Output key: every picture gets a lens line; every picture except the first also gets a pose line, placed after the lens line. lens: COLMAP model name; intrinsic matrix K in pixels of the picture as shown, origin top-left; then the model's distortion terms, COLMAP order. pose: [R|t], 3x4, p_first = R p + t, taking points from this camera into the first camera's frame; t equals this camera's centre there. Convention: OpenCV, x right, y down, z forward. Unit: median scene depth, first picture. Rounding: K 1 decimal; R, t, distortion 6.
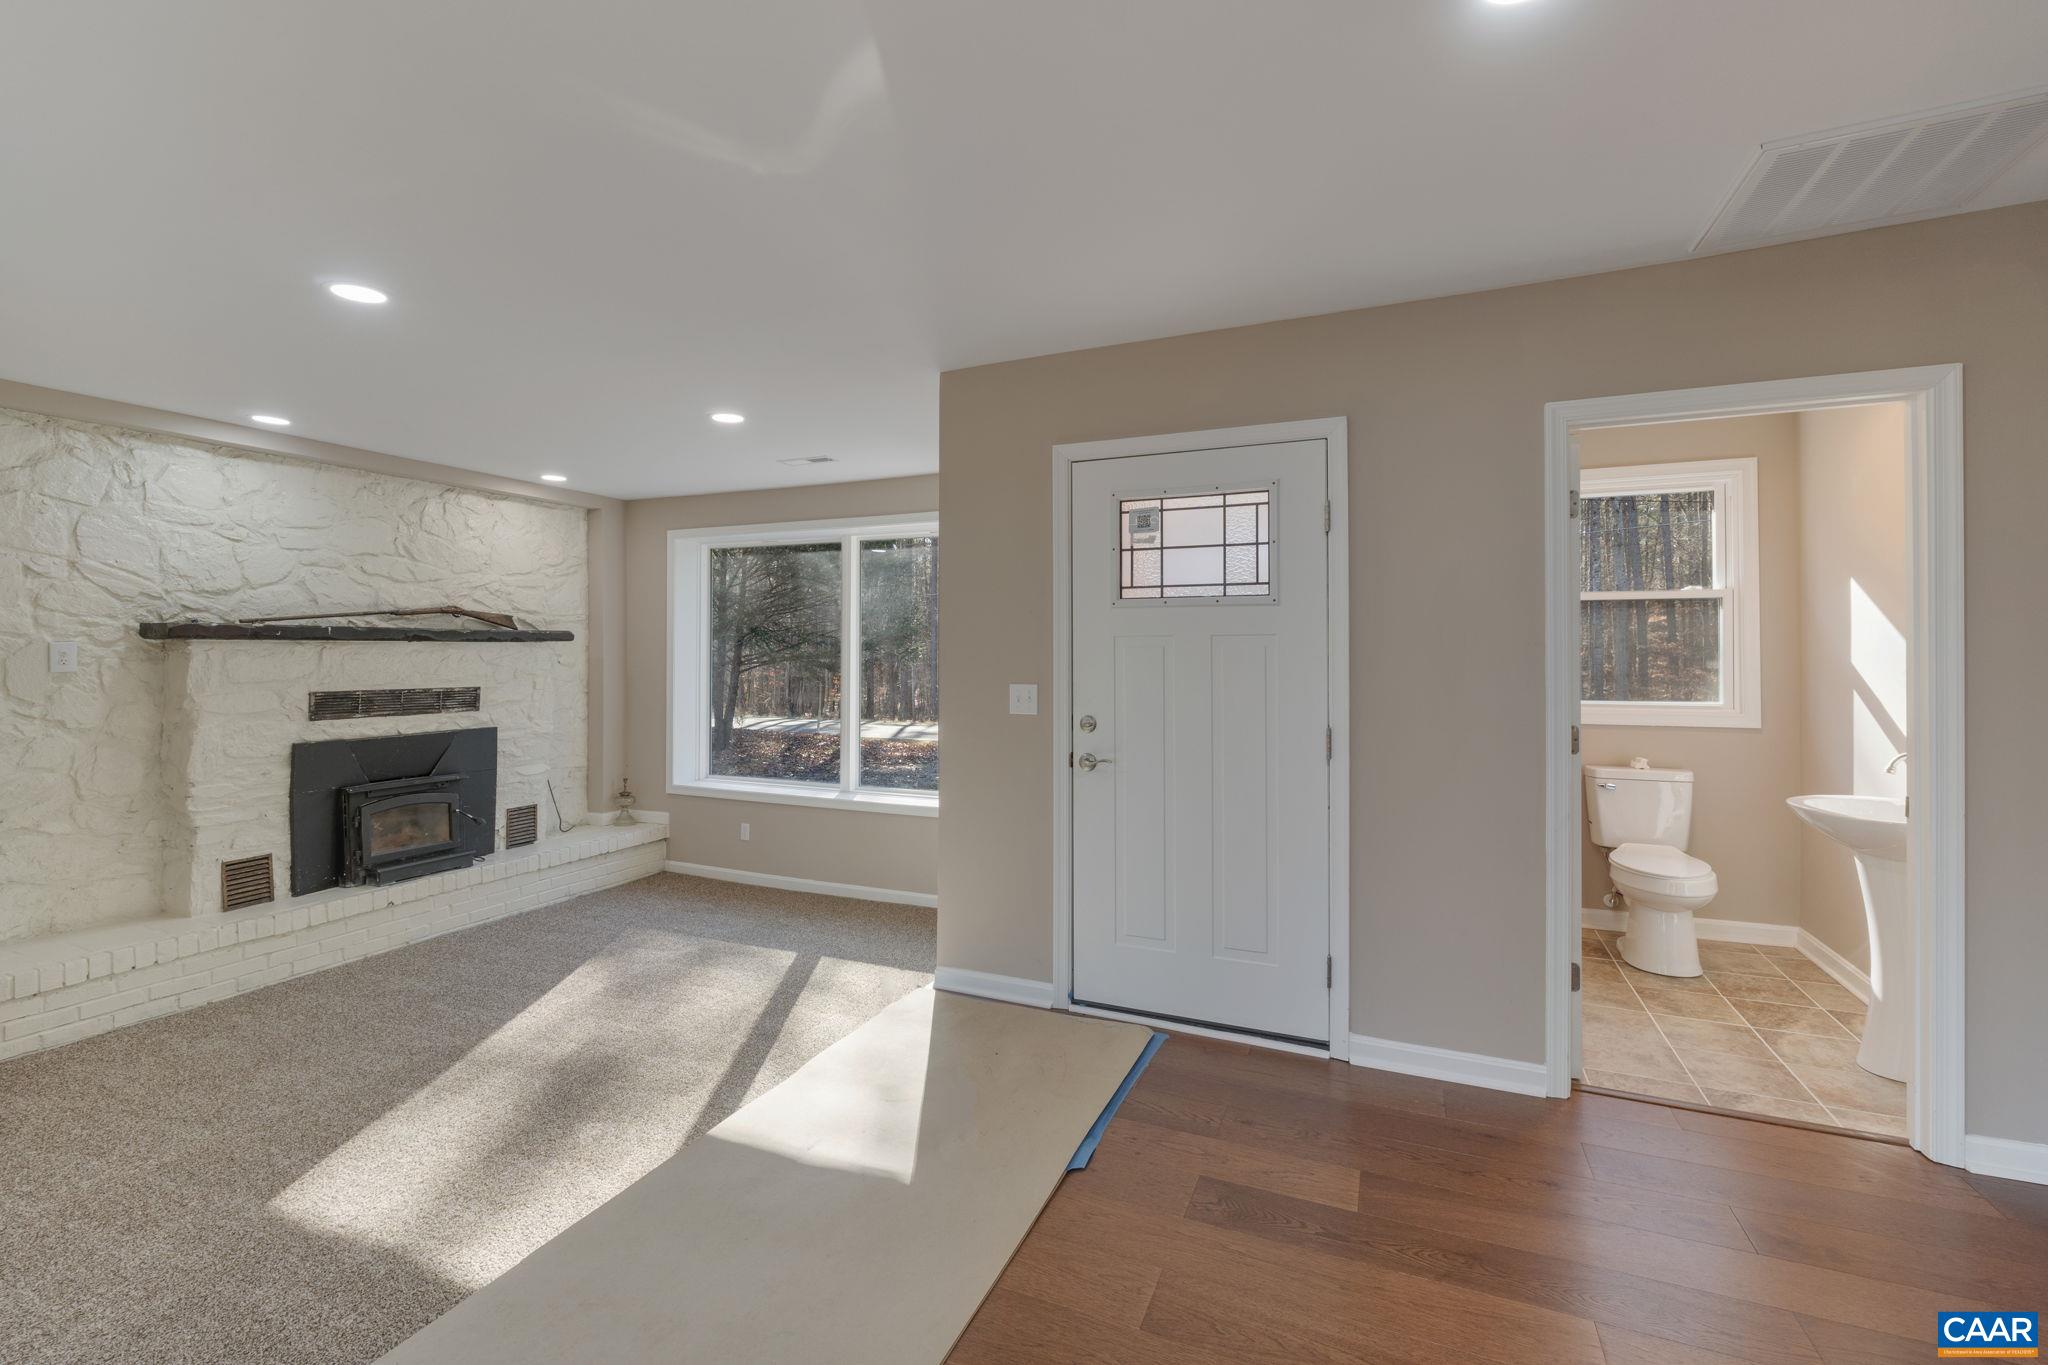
lens RADIAL K [[884.0, 0, 1020.0], [0, 884.0, 650.5], [0, 0, 1]] dist [-0.008309, -0.000073]
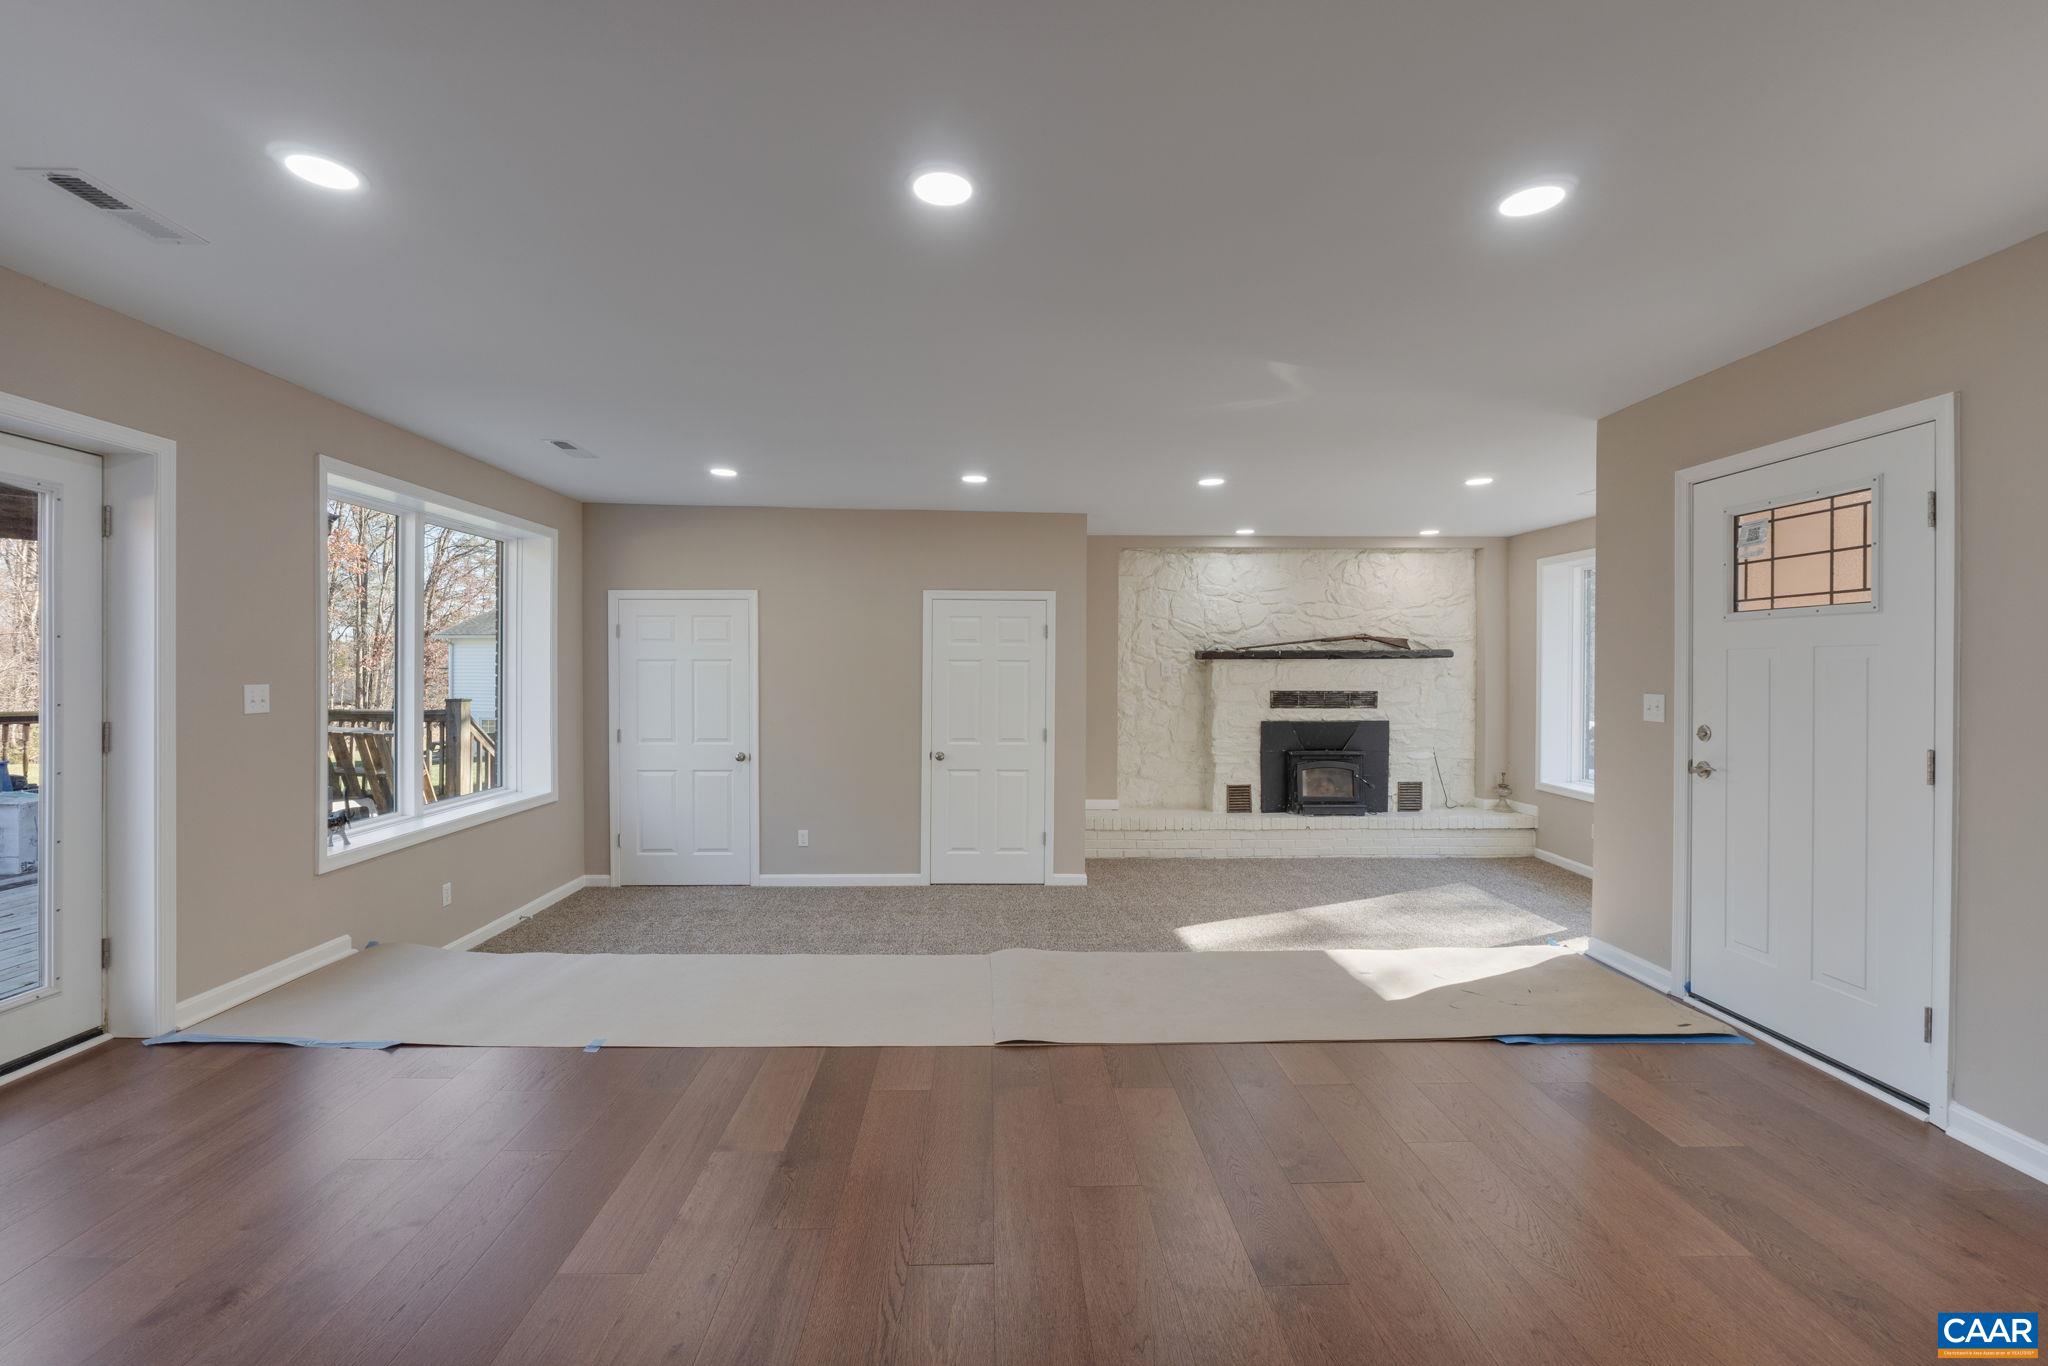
lens RADIAL K [[884.0, 0, 1008.0], [0, 884.0, 677.8], [0, 0, 1]] dist [-0.008309, -0.000073]
pose [[0.412137, 0.009631, -0.911071, 0.531175], [0.003469, 0.999920, 0.012140, 0.001582], [0.911115, -0.008164, 0.412071, -0.138925]]
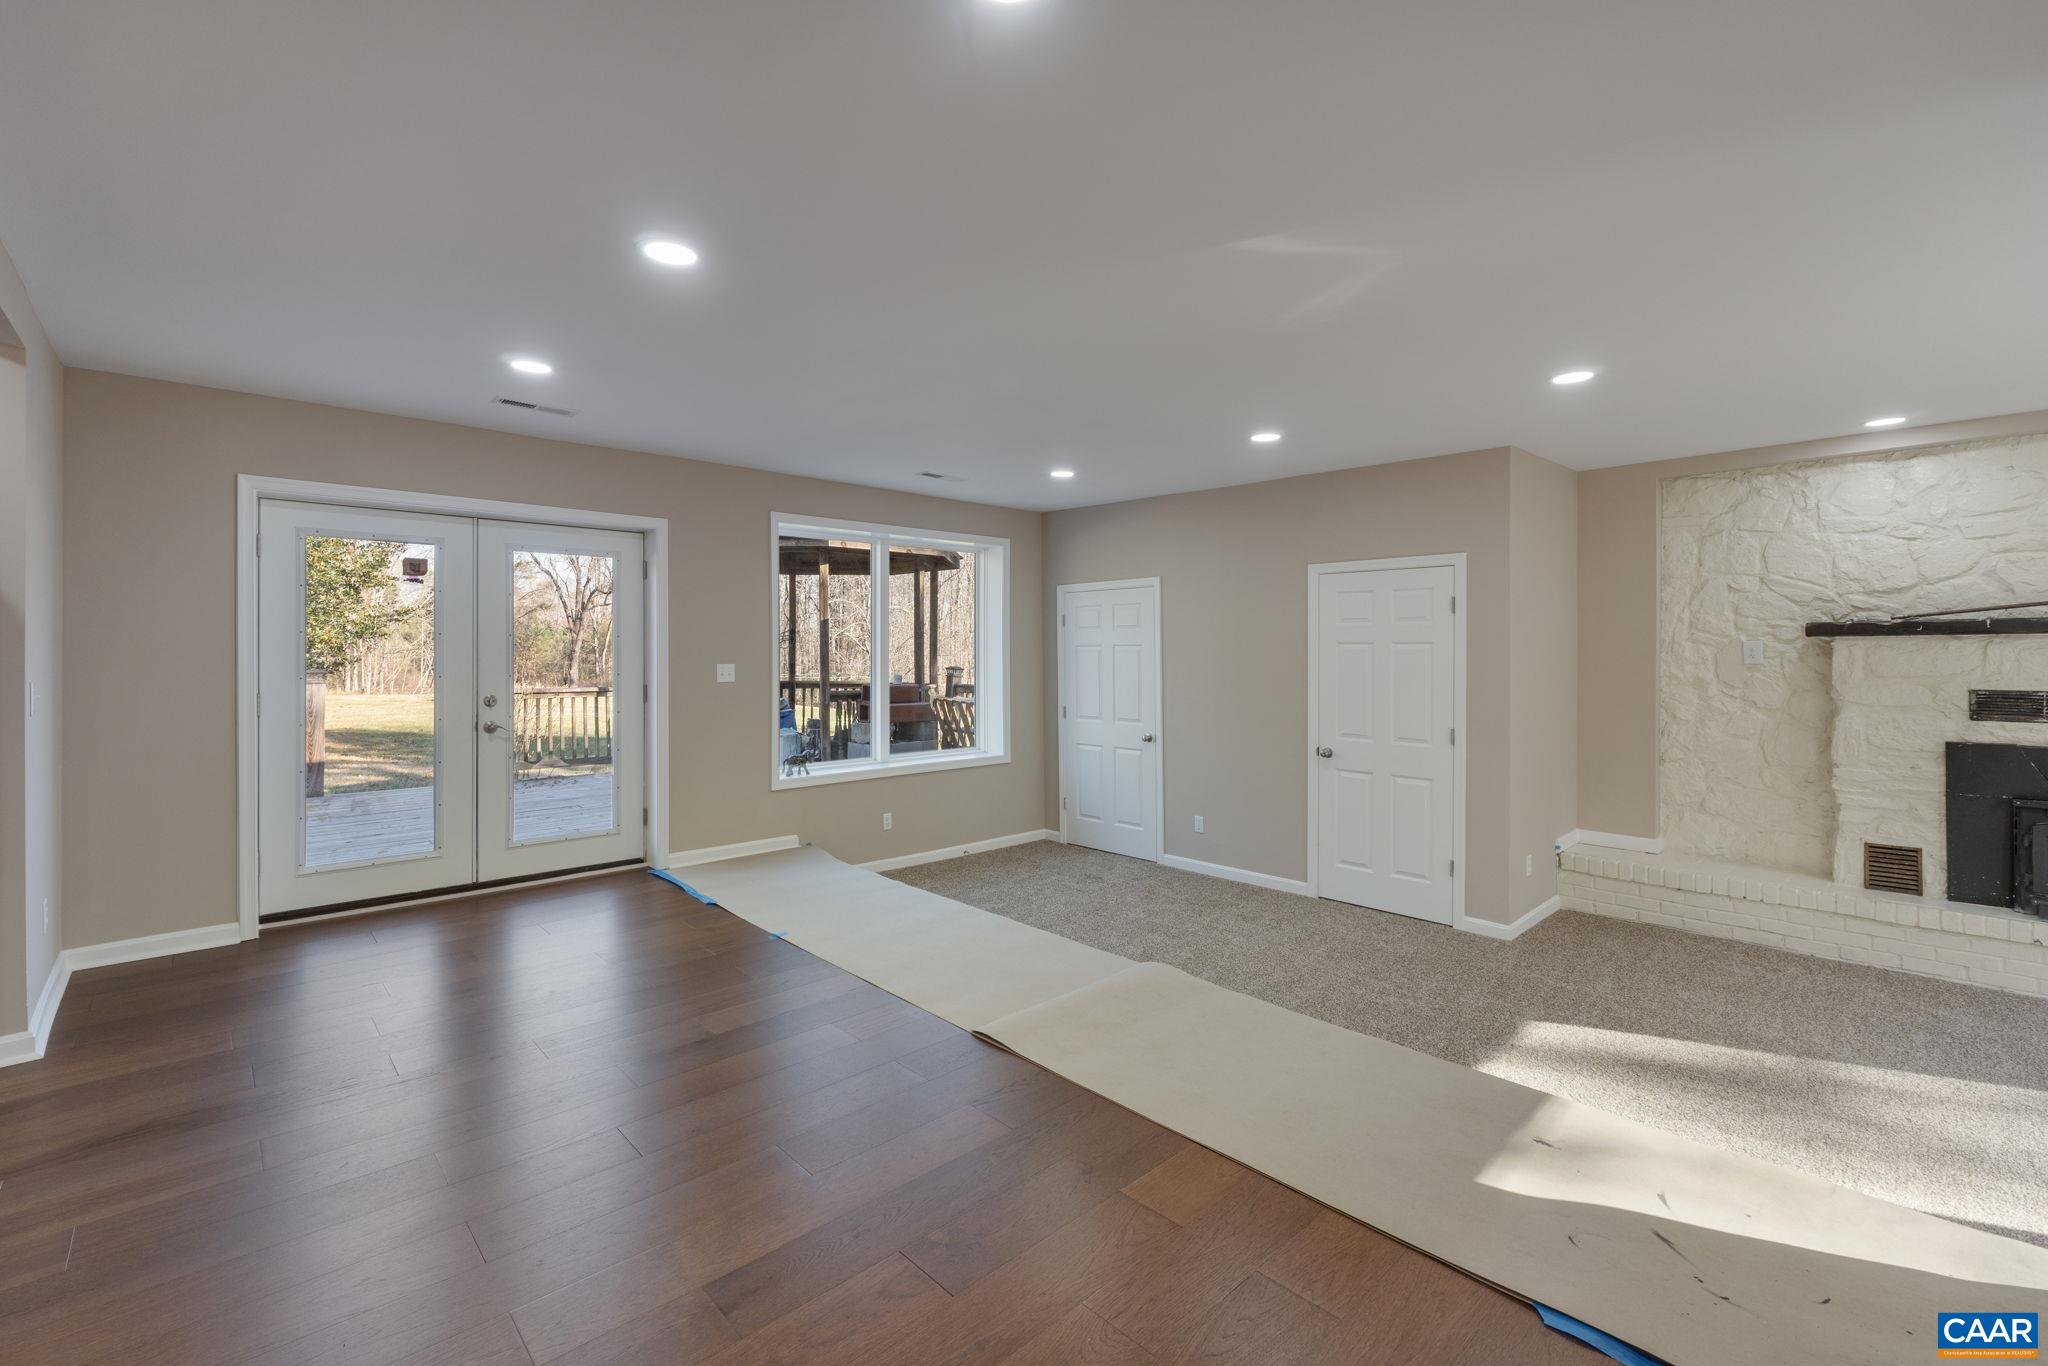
lens RADIAL K [[884.0, 0, 999.2], [0, 884.0, 658.1], [0, 0, 1]] dist [-0.008309, -0.000073]
pose [[-0.418433, 0.005341, -0.908232, 0.511697], [0.006117, 0.999977, 0.003062, 0.004907], [0.908227, -0.004275, -0.418456, 0.479309]]
